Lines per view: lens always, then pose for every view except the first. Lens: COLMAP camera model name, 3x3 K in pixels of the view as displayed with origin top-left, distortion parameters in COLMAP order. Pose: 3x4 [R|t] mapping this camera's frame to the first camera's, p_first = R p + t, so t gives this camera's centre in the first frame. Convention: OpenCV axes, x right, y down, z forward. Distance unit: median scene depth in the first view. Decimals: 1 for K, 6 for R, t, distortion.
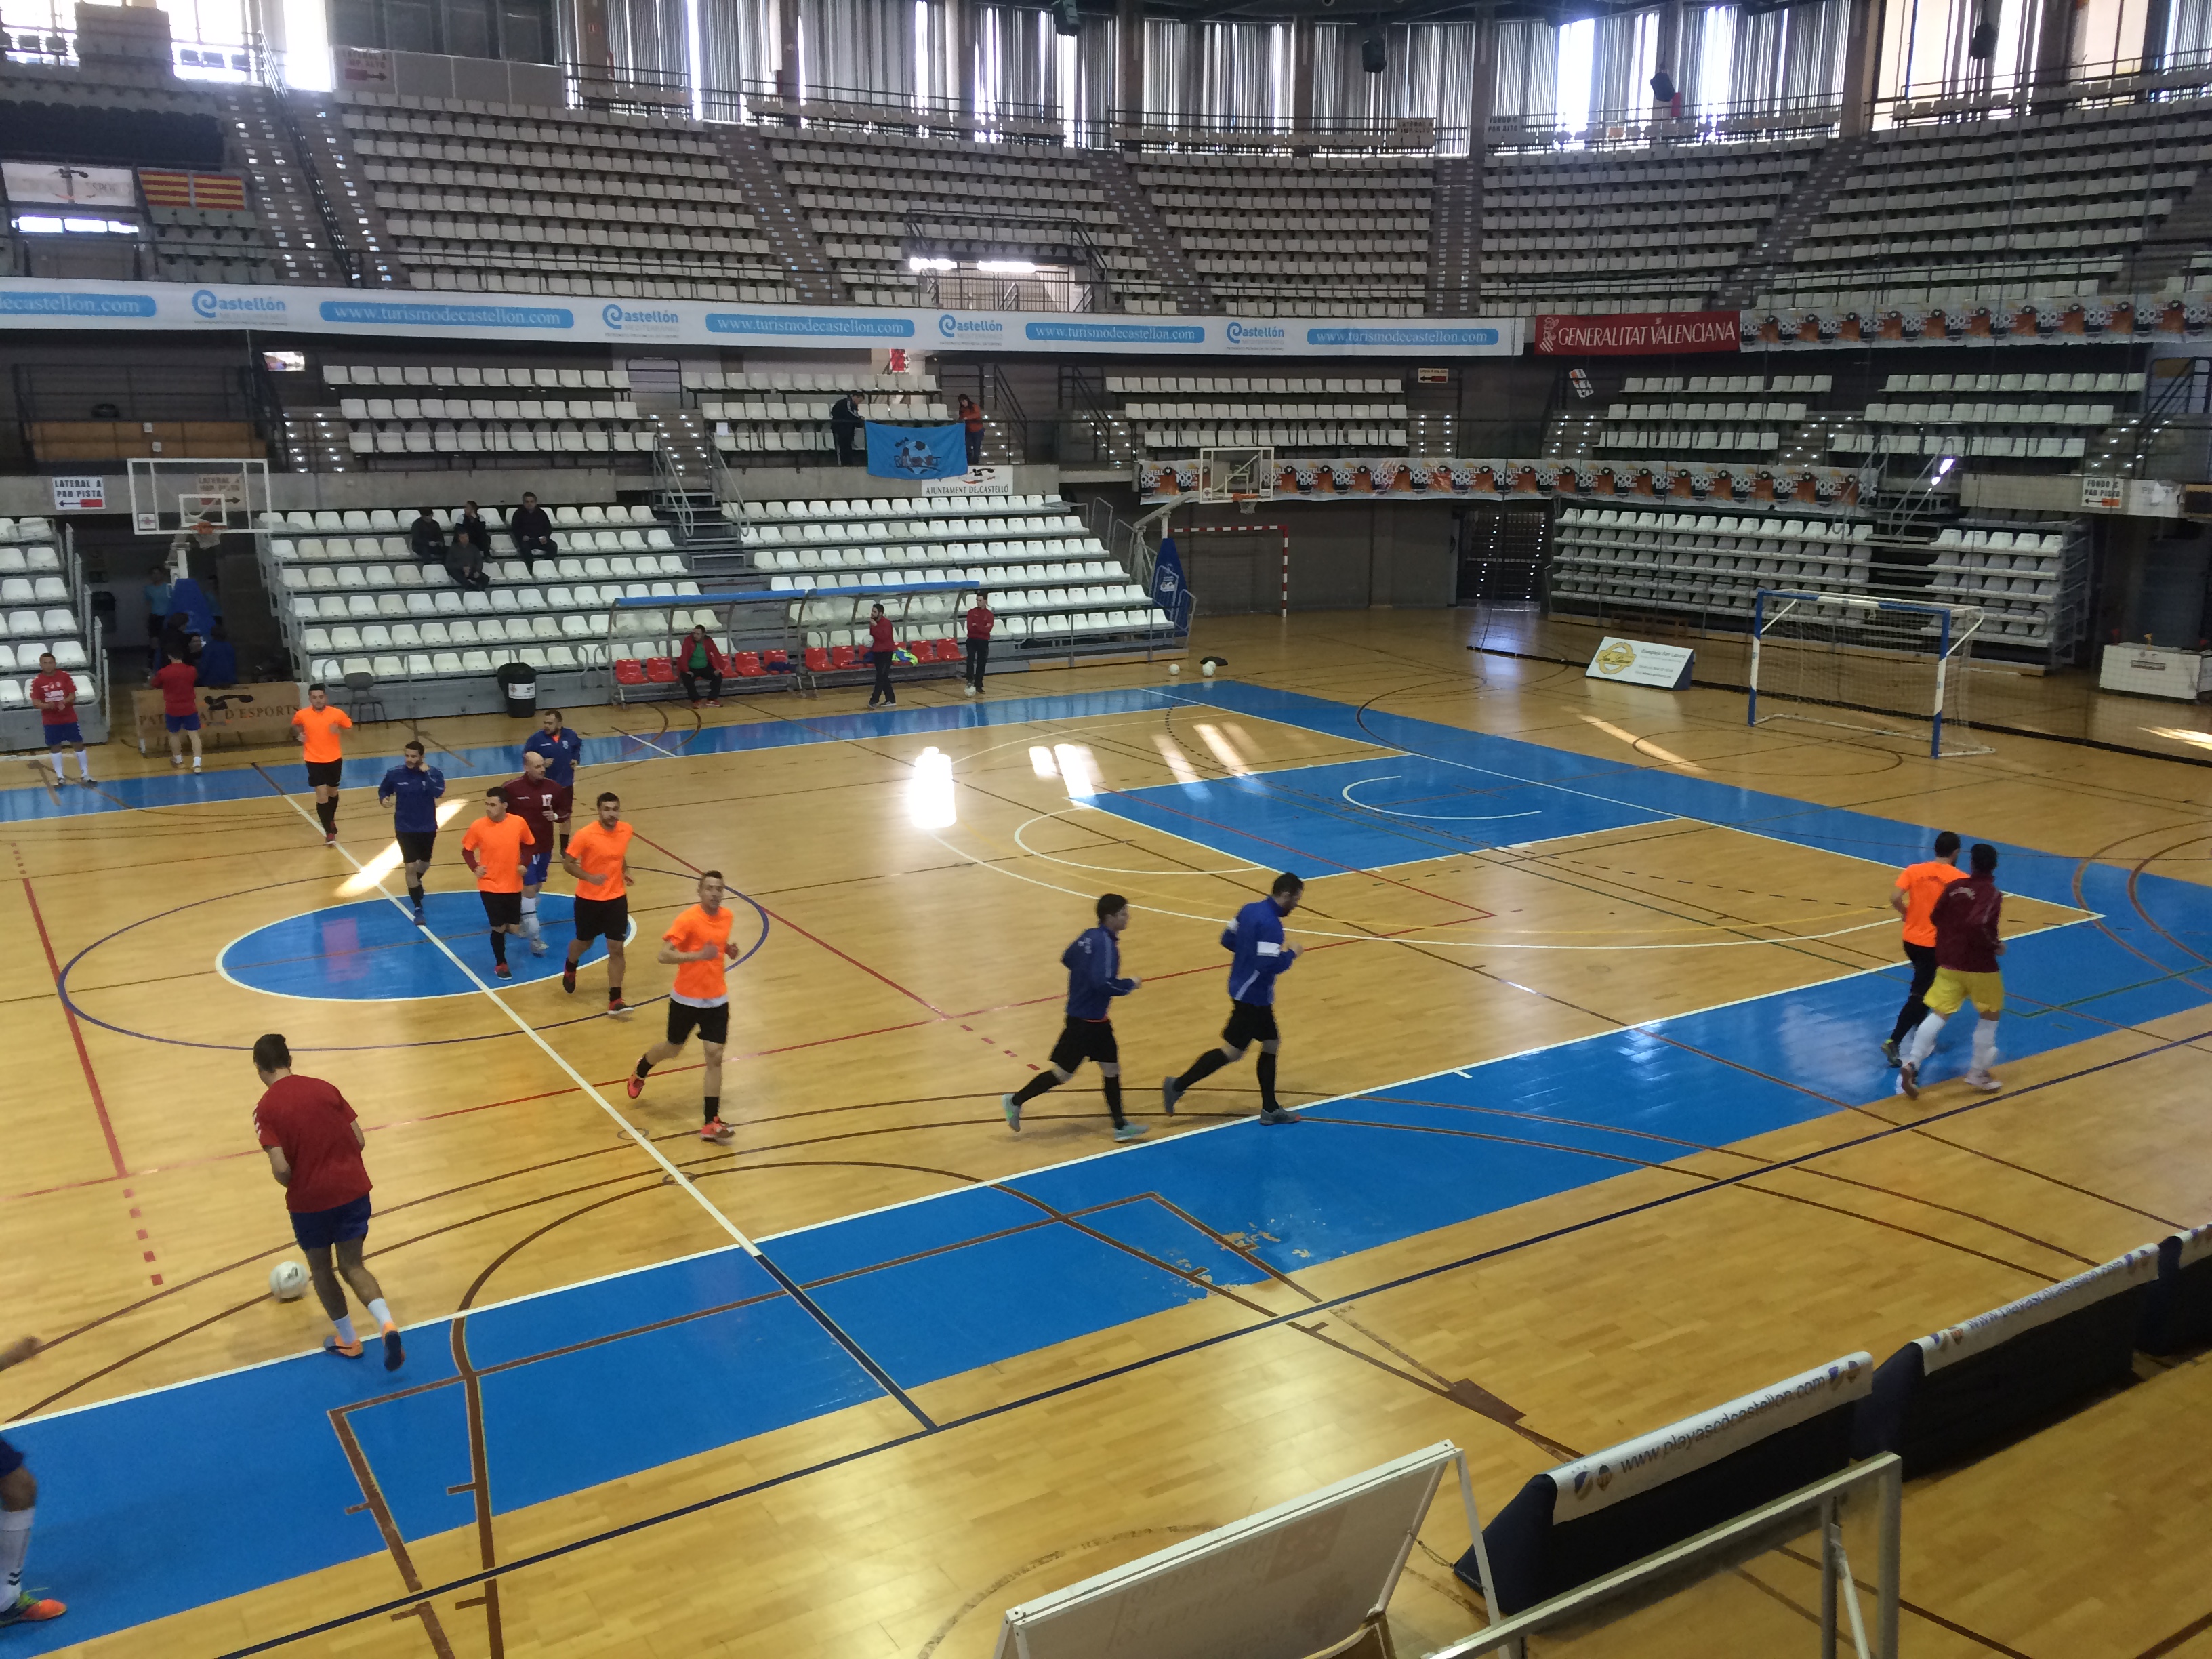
lens RADIAL K [[1882.6, 0, 1097.8], [0, 1882.6, 834.4], [0, 0, 1]] dist [0.081236, -0.103199]
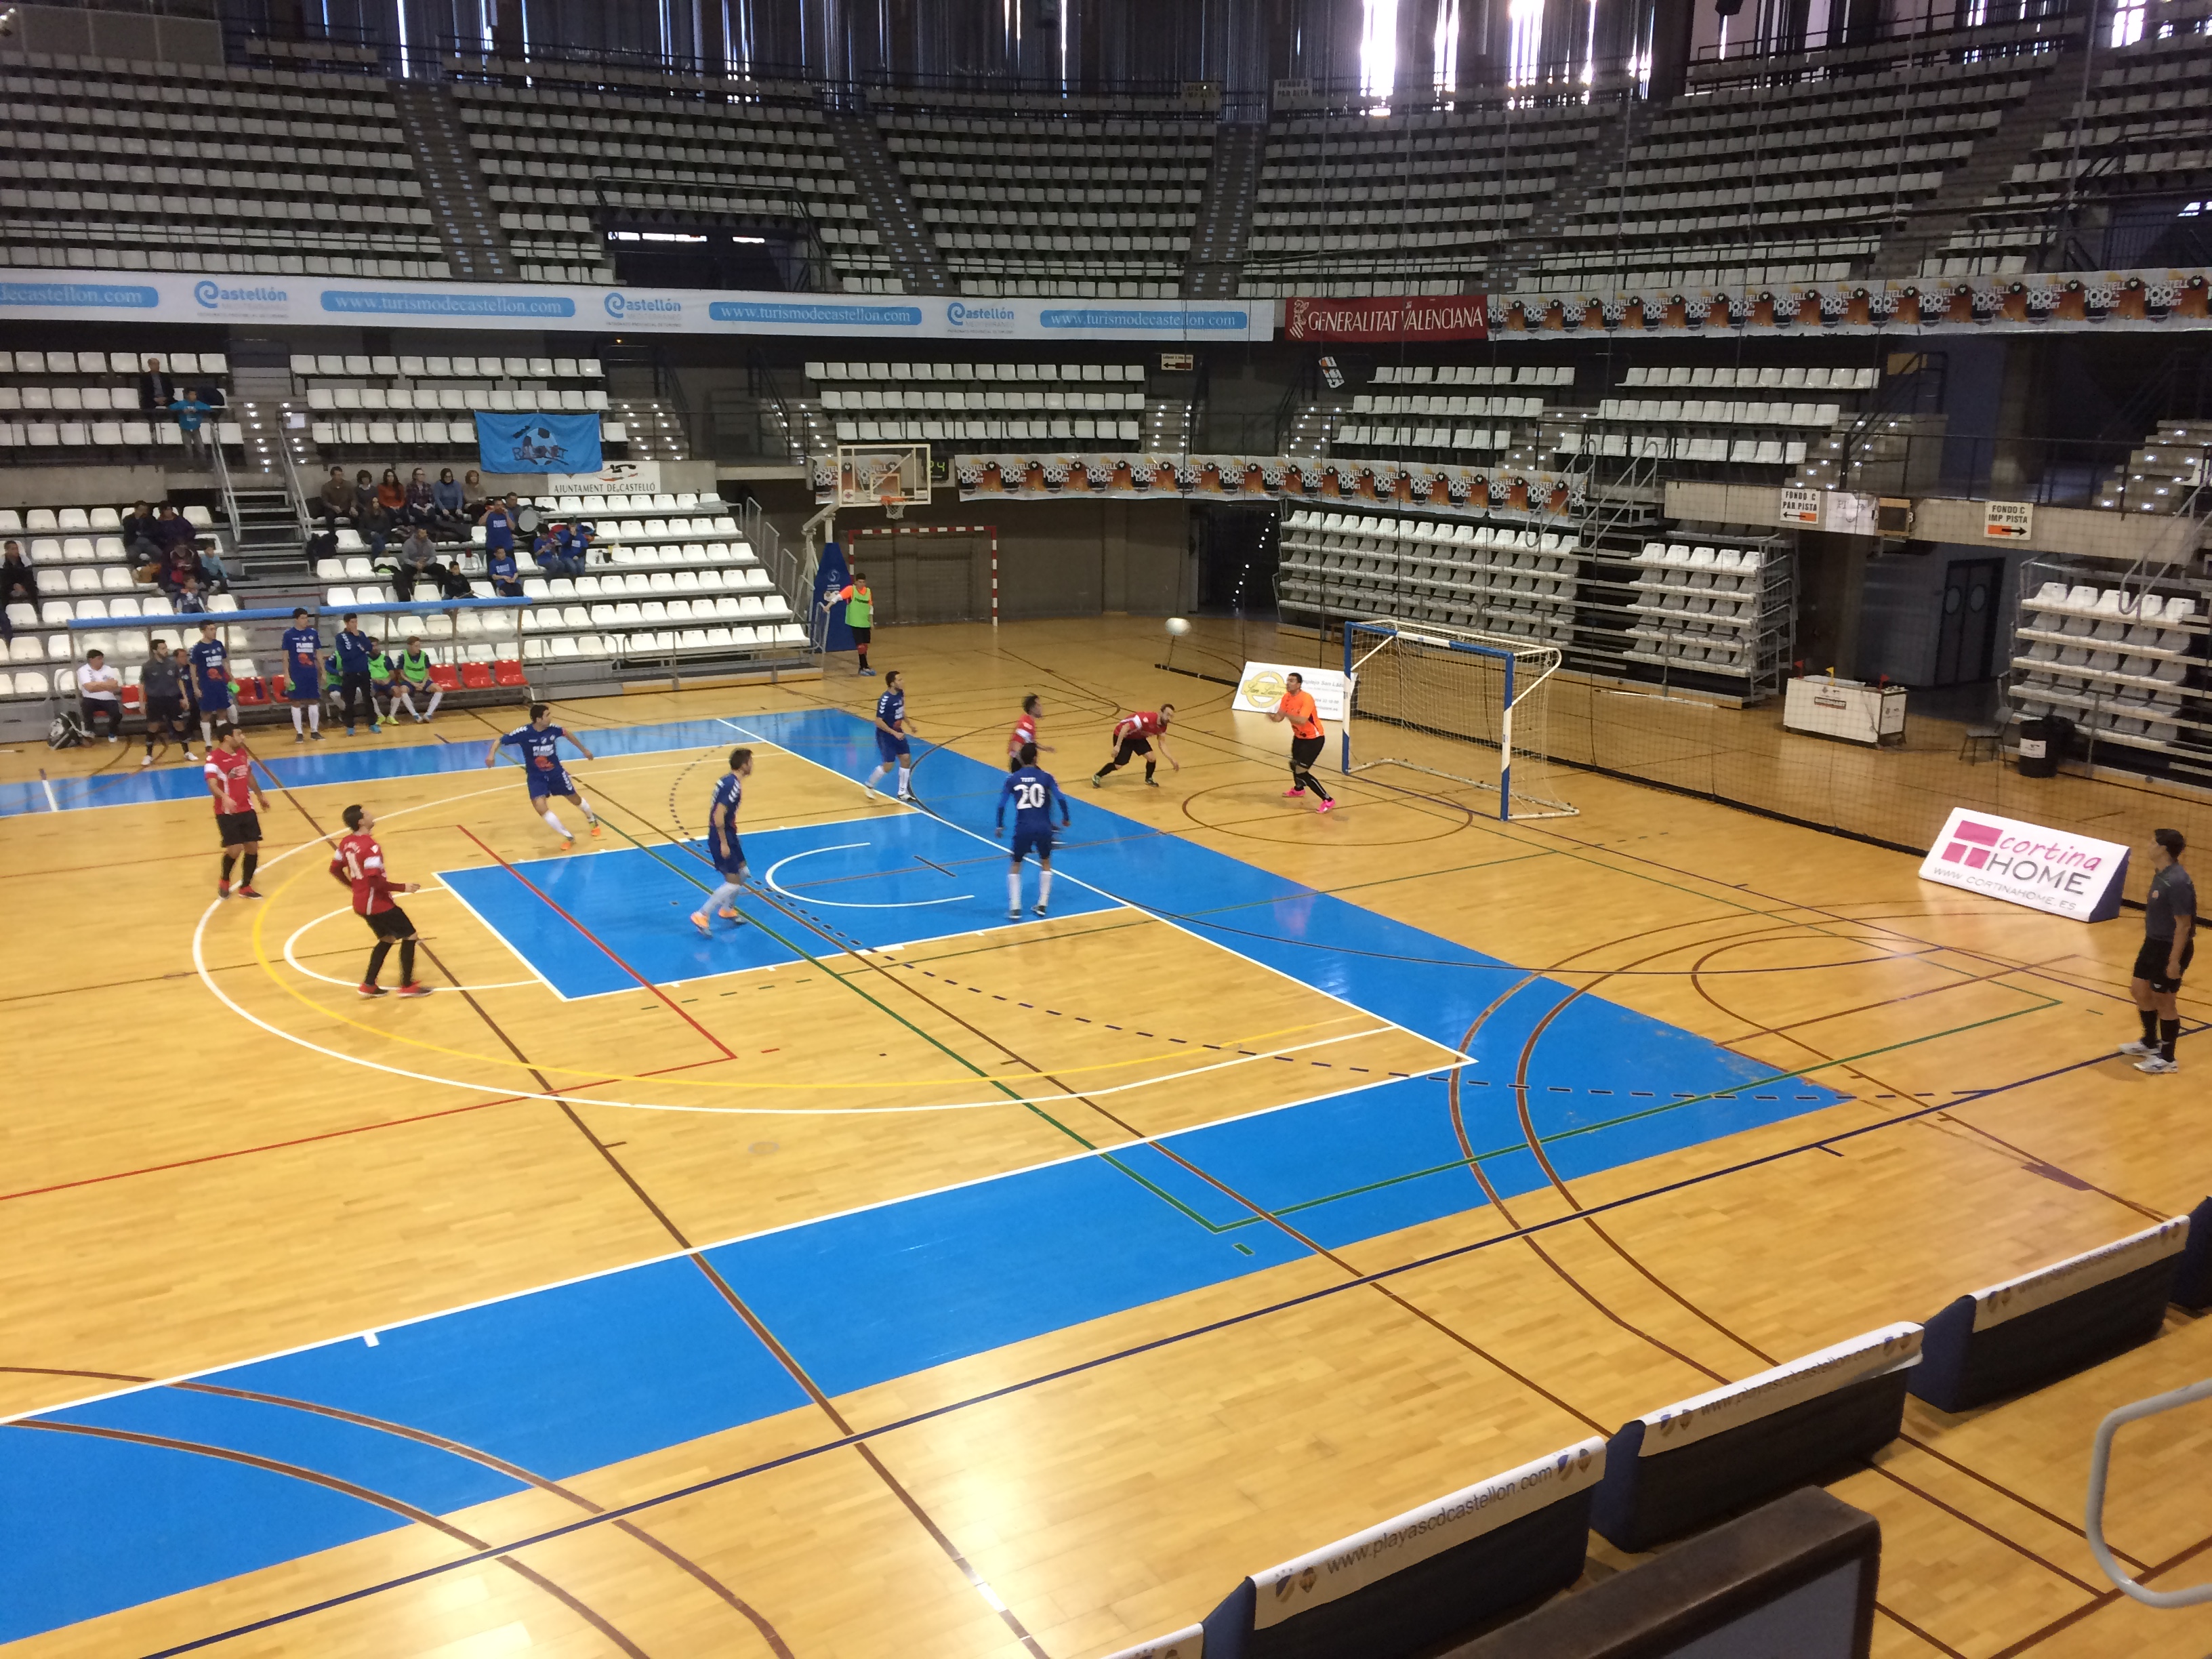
lens RADIAL K [[1882.6, 0, 1097.8], [0, 1882.6, 834.4], [0, 0, 1]] dist [0.081236, -0.103199]
pose [[0.999926, 0.005890, -0.010656, 0.169956], [-0.005719, 0.999856, 0.015998, -0.030614], [0.010749, -0.015936, 0.999815, 0.085366]]
